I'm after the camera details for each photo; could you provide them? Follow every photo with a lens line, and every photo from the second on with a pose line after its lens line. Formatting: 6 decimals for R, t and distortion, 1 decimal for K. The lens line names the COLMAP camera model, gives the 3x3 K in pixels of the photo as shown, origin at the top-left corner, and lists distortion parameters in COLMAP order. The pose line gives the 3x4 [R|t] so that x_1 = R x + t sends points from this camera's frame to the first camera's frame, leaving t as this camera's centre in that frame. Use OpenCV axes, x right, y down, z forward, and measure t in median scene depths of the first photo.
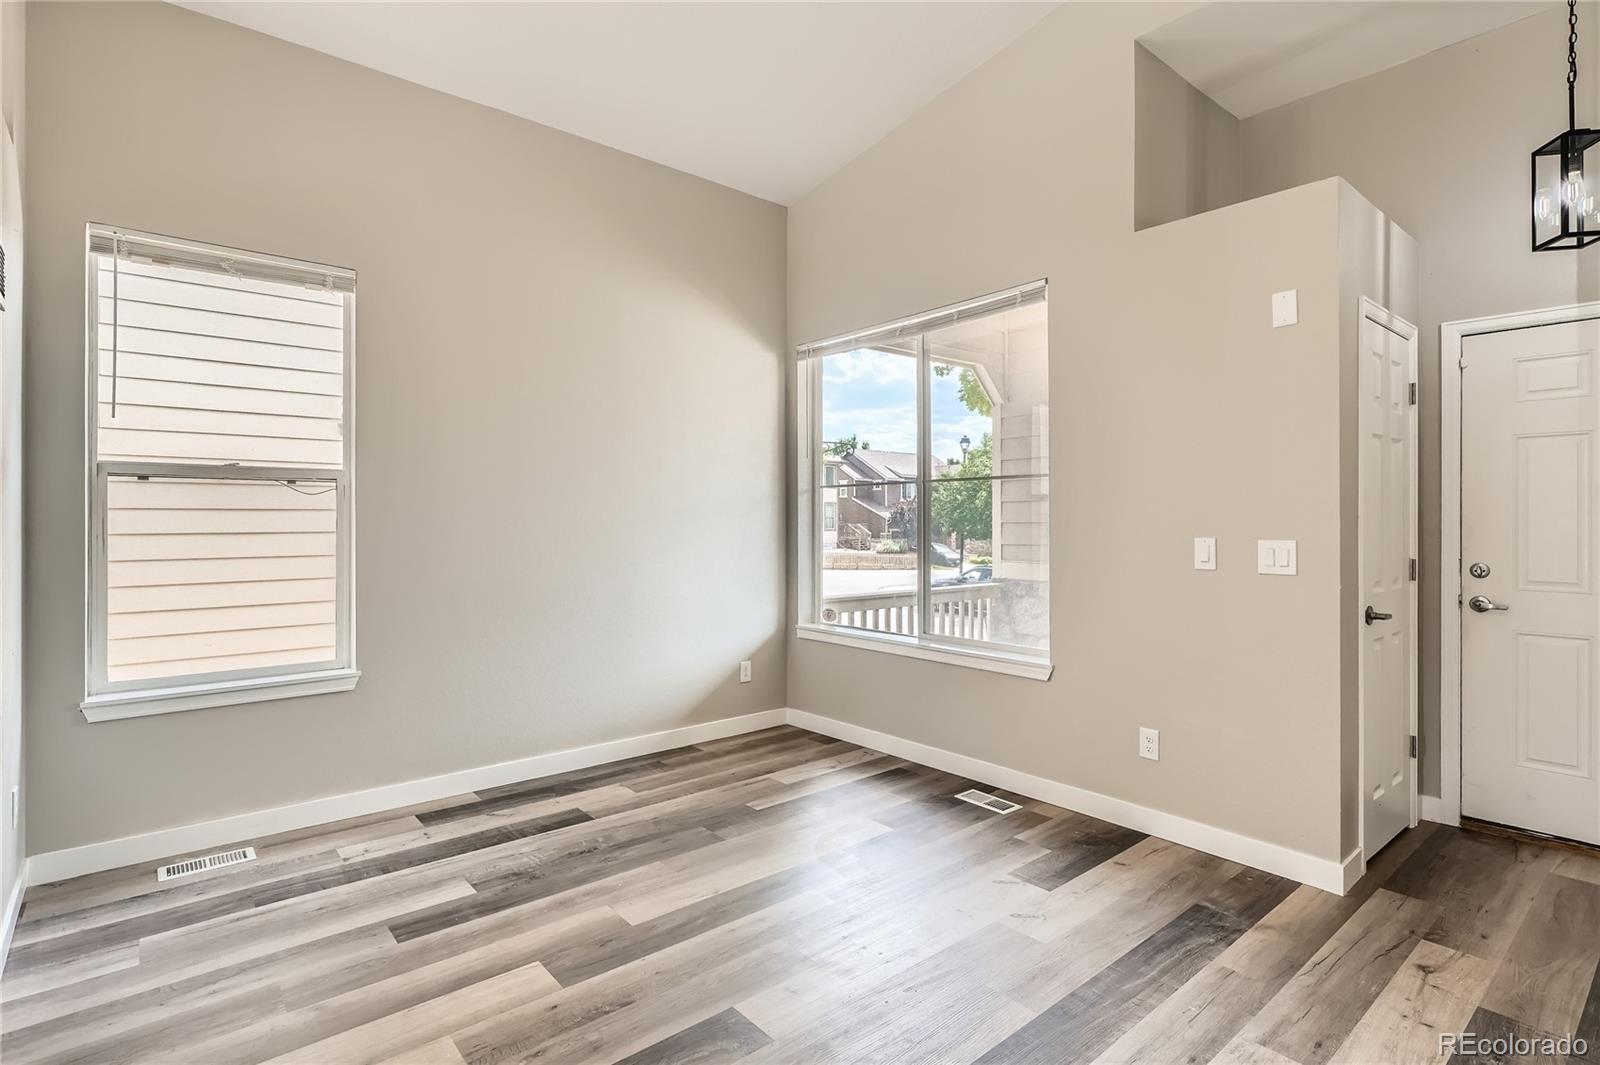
lens RADIAL K [[782.6, 0, 806.2], [0, 782.6, 523.9], [0, 0, 1]] dist [0.002124, 0.000210]
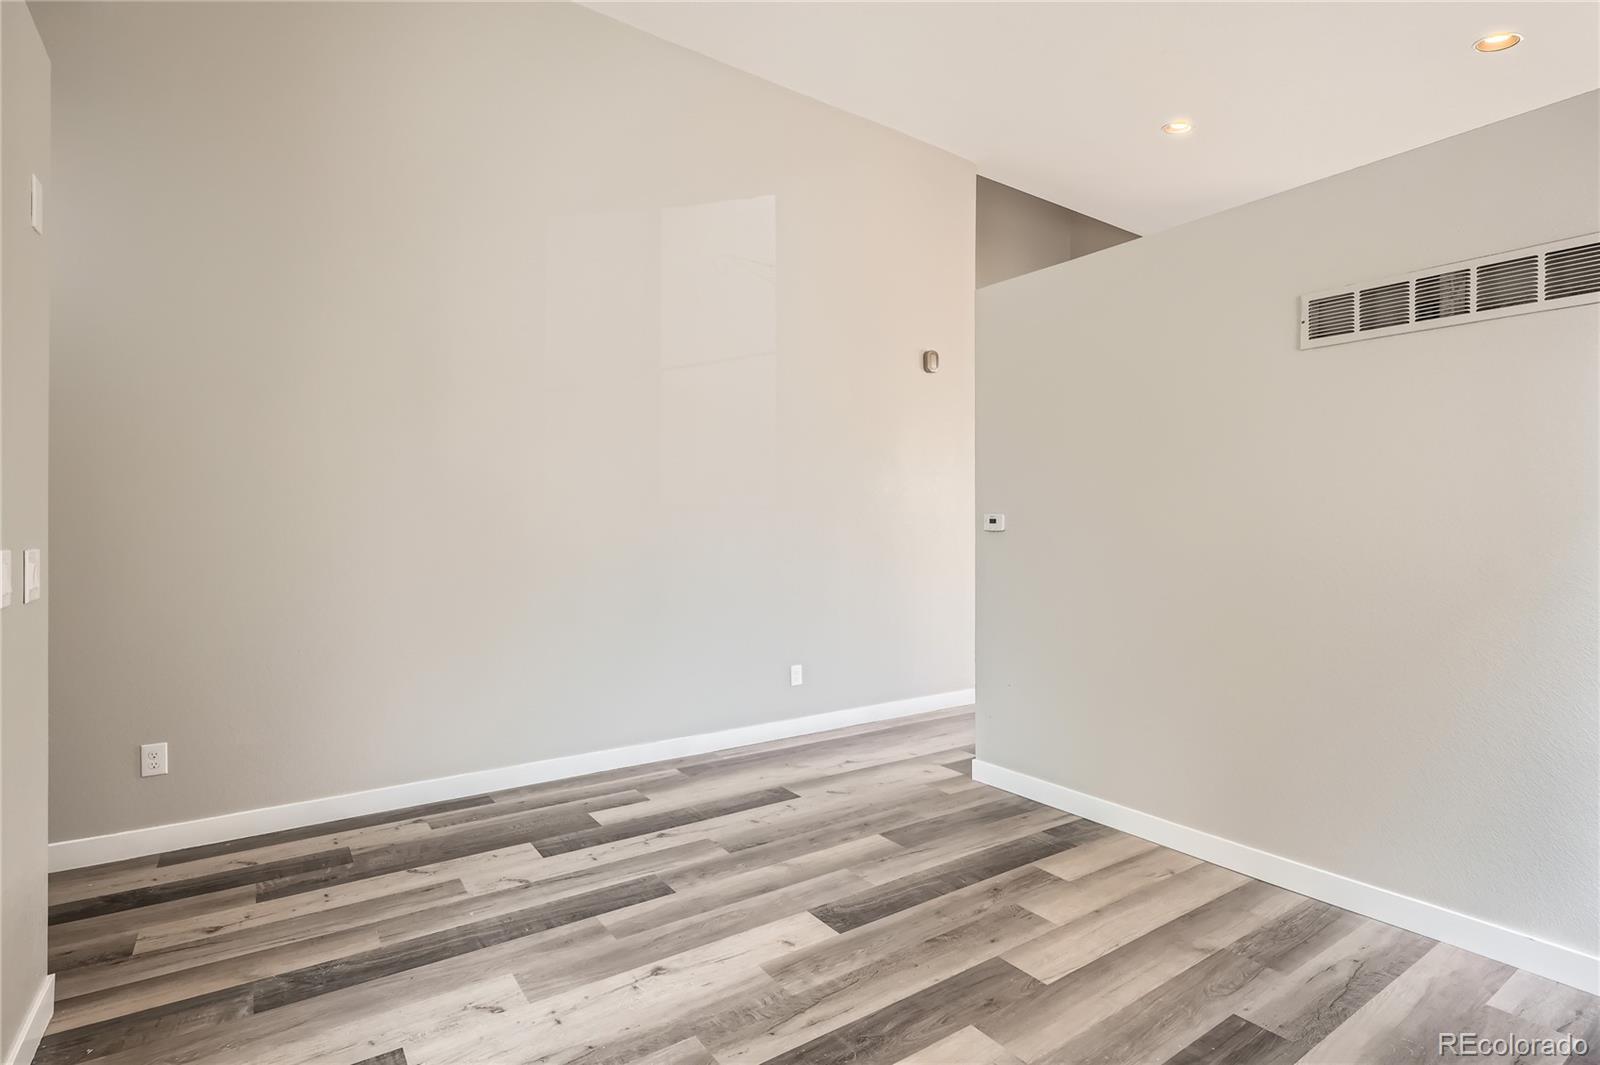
lens RADIAL K [[782.6, 0, 806.2], [0, 782.6, 523.9], [0, 0, 1]] dist [0.002124, 0.000210]
pose [[-0.995945, -0.000823, 0.089962, -0.096856], [-0.001022, 0.999997, -0.002163, -0.000740], [-0.089960, -0.002246, -0.995943, 1.418713]]
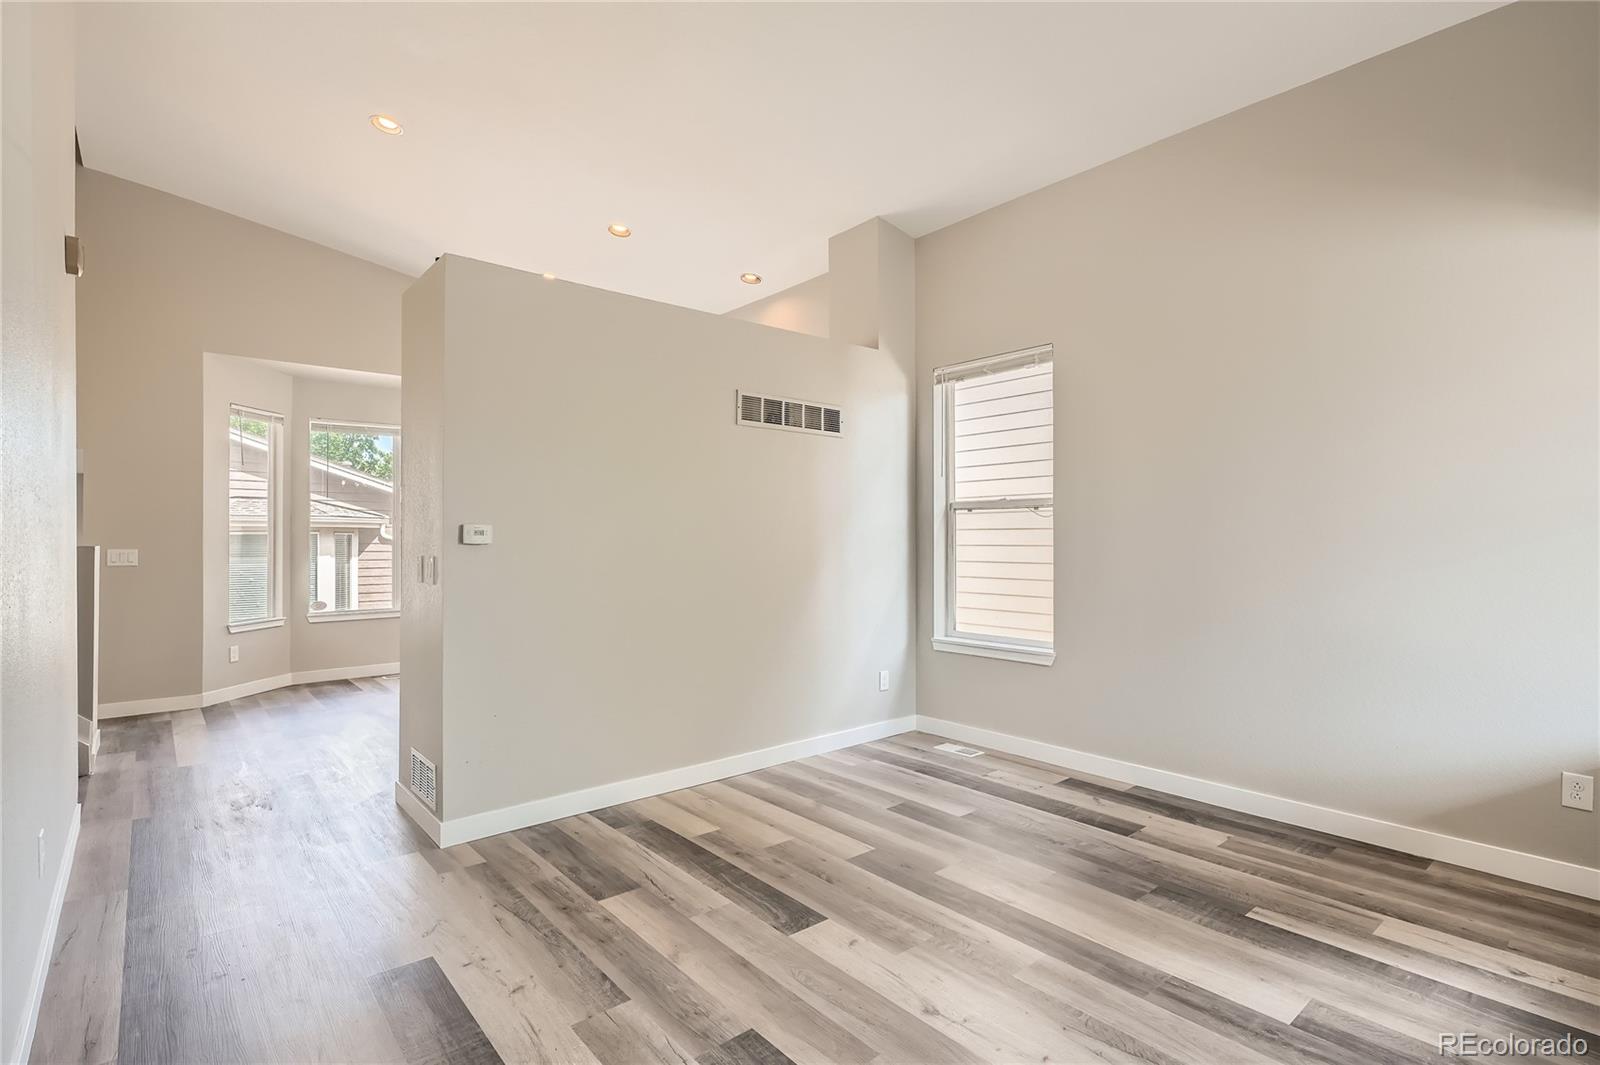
lens RADIAL K [[774.7, 0, 792.3], [0, 774.7, 530.0], [0, 0, 1]] dist [0.001642, -0.000057]
pose [[-0.006331, -0.008527, -0.999944, 0.760308], [-0.000276, 0.999964, -0.008526, -0.002873], [0.999980, 0.000222, -0.006333, 0.615512]]
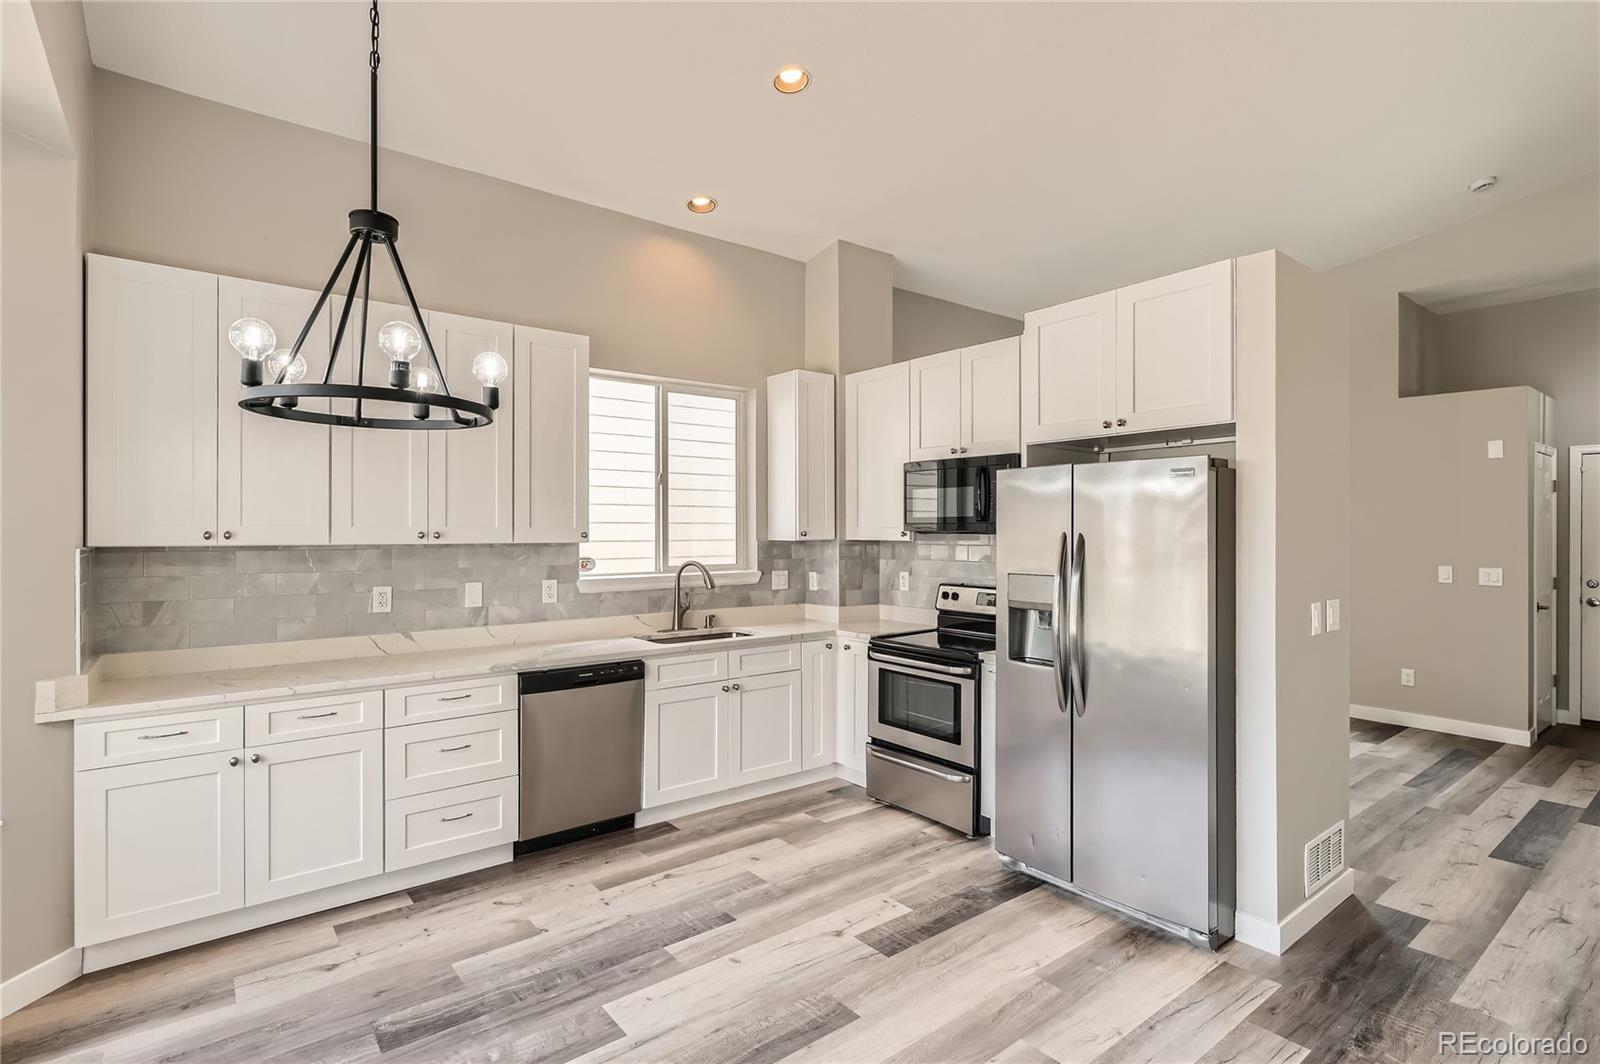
lens RADIAL K [[779.0, 0, 800.0], [0, 779.0, 532.0], [0, 0, 1]] dist [-0.000077, -0.000531]
pose [[0.999439, 0.000594, -0.033485, -0.926441], [-0.000570, 1.000000, 0.000713, -0.061166], [0.033485, -0.000694, 0.999439, -0.873957]]
